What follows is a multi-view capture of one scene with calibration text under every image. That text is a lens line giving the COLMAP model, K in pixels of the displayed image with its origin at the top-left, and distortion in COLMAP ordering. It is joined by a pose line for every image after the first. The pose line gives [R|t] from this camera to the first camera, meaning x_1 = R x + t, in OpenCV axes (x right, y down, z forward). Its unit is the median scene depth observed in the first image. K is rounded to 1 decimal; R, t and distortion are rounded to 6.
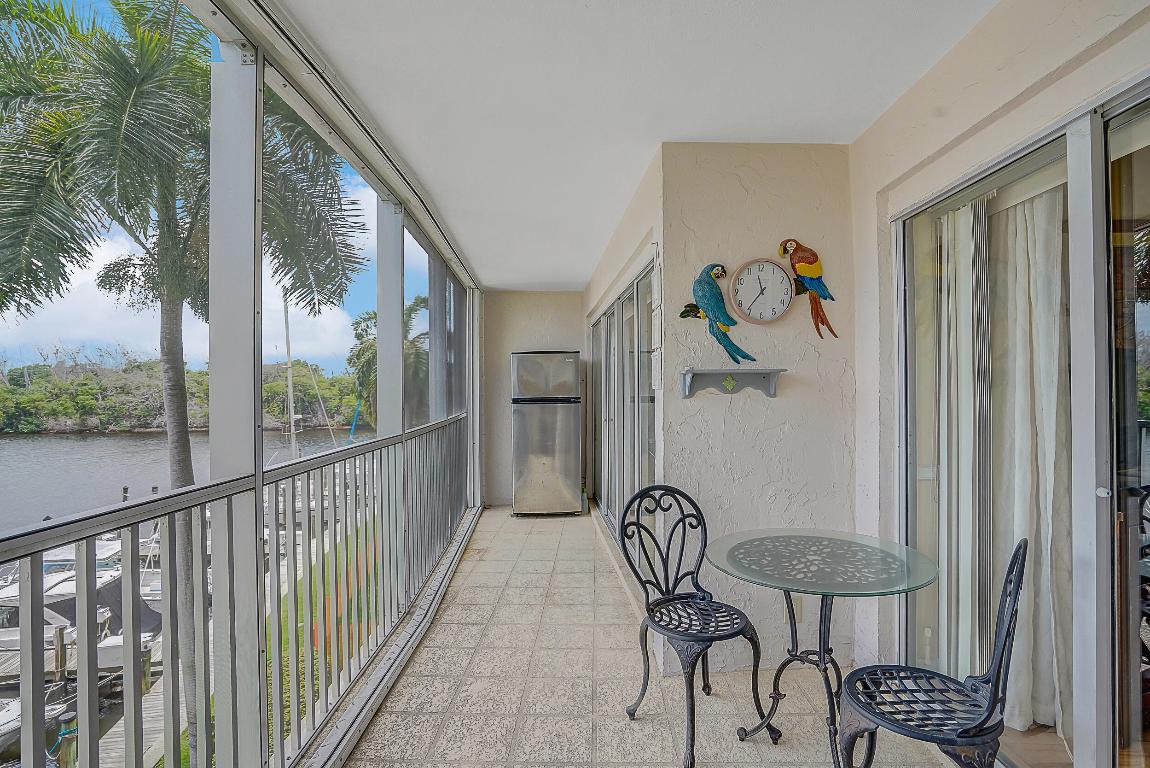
lens RADIAL K [[583.7, 0, 575.0], [0, 583.7, 384.0], [0, 0, 1]] dist [-0.063834, 0.041464]
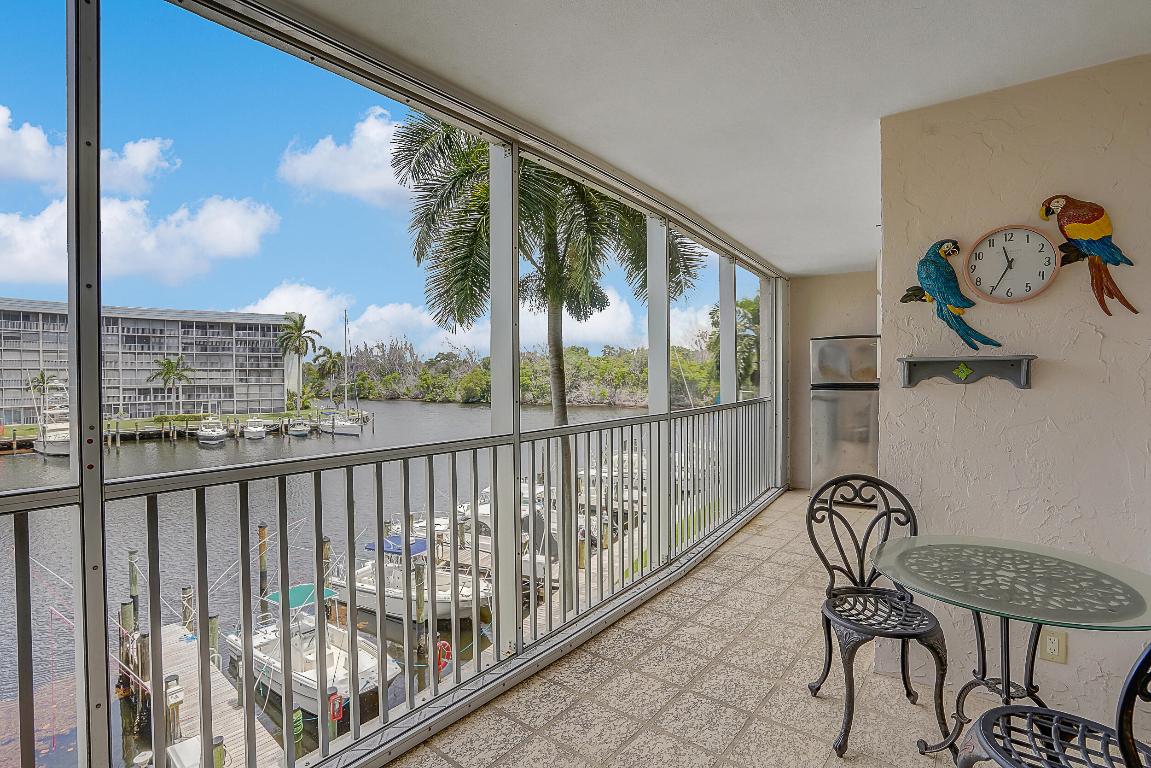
lens RADIAL K [[570.3, 0, 575.5], [0, 570.3, 384.0], [0, 0, 1]] dist [0.000027, 0.000534]
pose [[0.799775, 0.014388, -0.600127, 0.318392], [0.003885, 0.999568, 0.029143, -0.011028], [0.600287, -0.025639, 0.799373, -0.061357]]
